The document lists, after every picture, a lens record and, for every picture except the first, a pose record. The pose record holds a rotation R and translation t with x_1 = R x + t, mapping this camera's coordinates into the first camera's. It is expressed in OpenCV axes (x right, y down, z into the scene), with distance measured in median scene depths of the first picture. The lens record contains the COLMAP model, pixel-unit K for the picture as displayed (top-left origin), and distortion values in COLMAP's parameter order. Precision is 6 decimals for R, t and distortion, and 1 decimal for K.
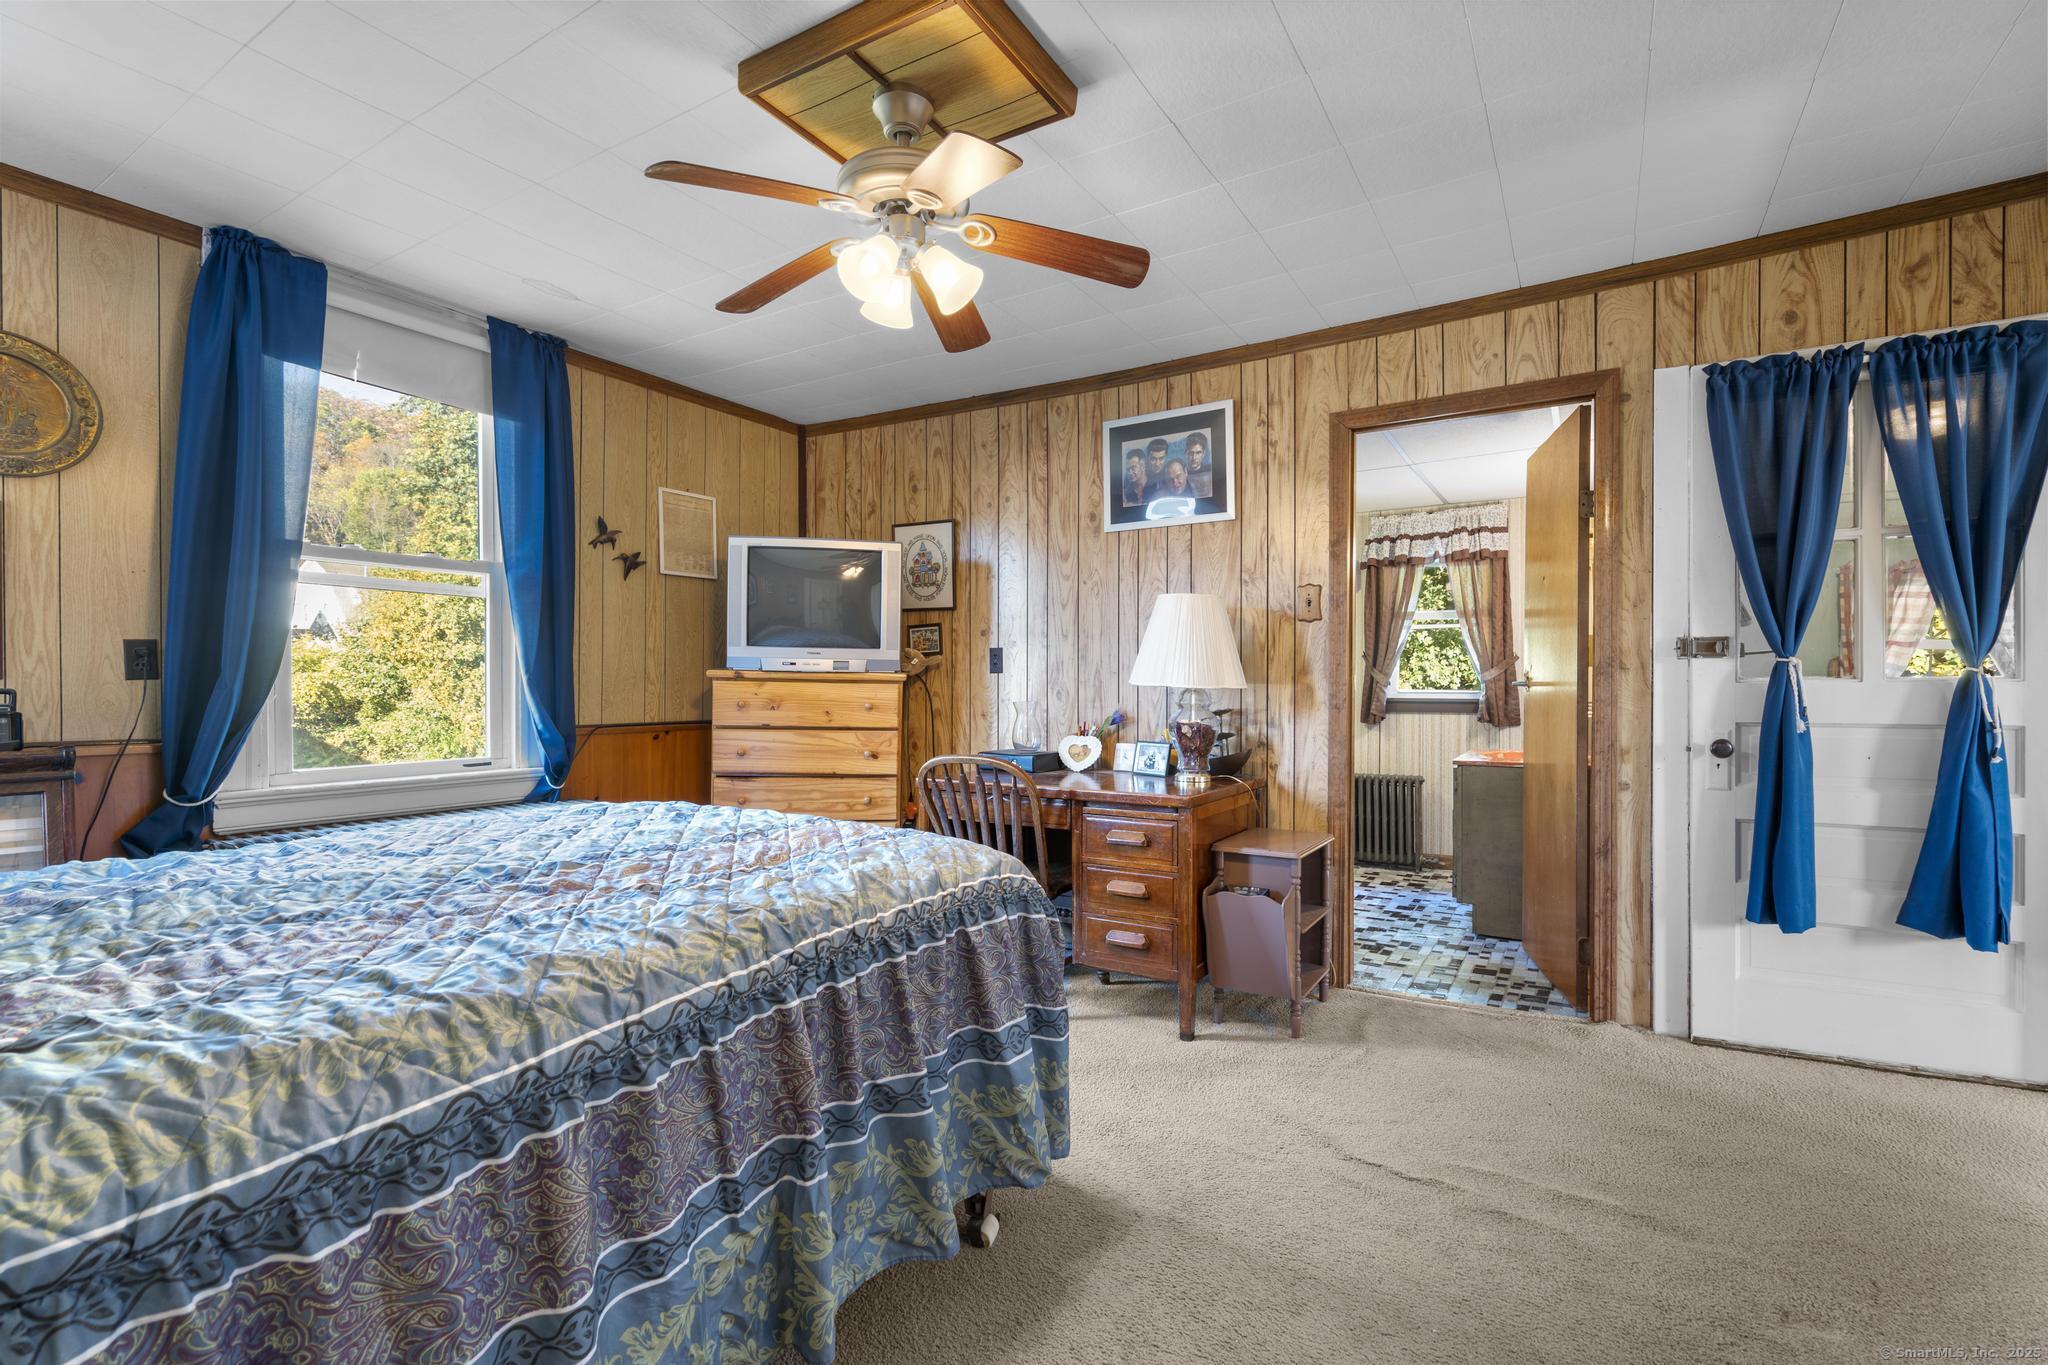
lens RADIAL K [[912.8, 0, 1027.5], [0, 912.8, 683.1], [0, 0, 1]] dist [-0.006138, 0.001167]
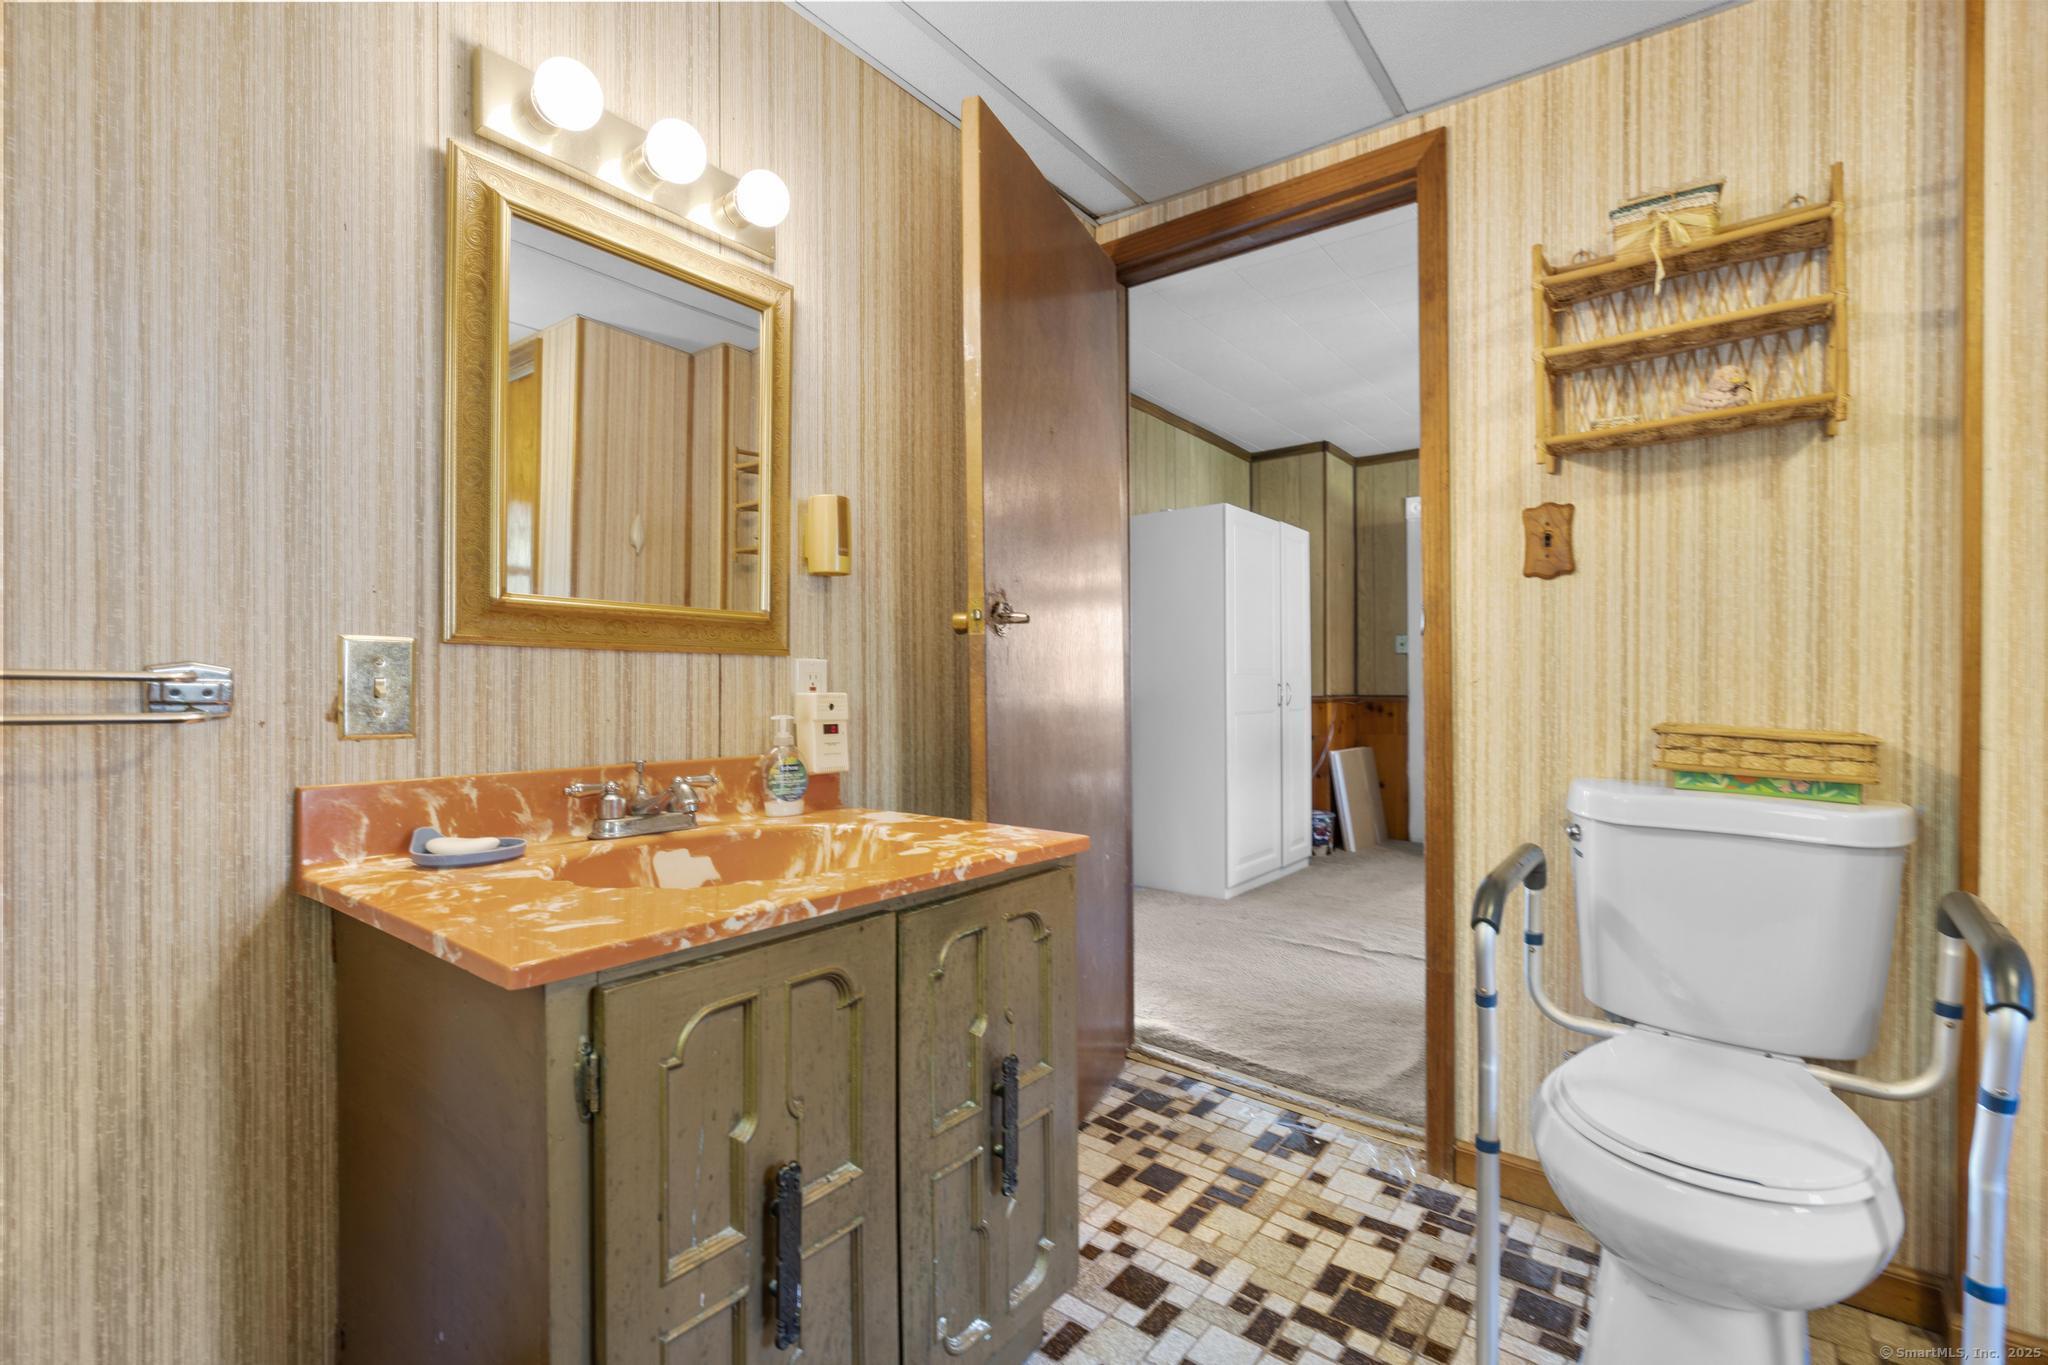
lens RADIAL K [[912.8, 0, 1021.3], [0, 912.8, 681.7], [0, 0, 1]] dist [-0.006138, 0.001167]
pose [[-0.994339, 0.000033, 0.106254, 0.525949], [0.000451, 0.999992, 0.003904, 0.030537], [-0.106253, 0.003930, -0.994331, 1.525552]]
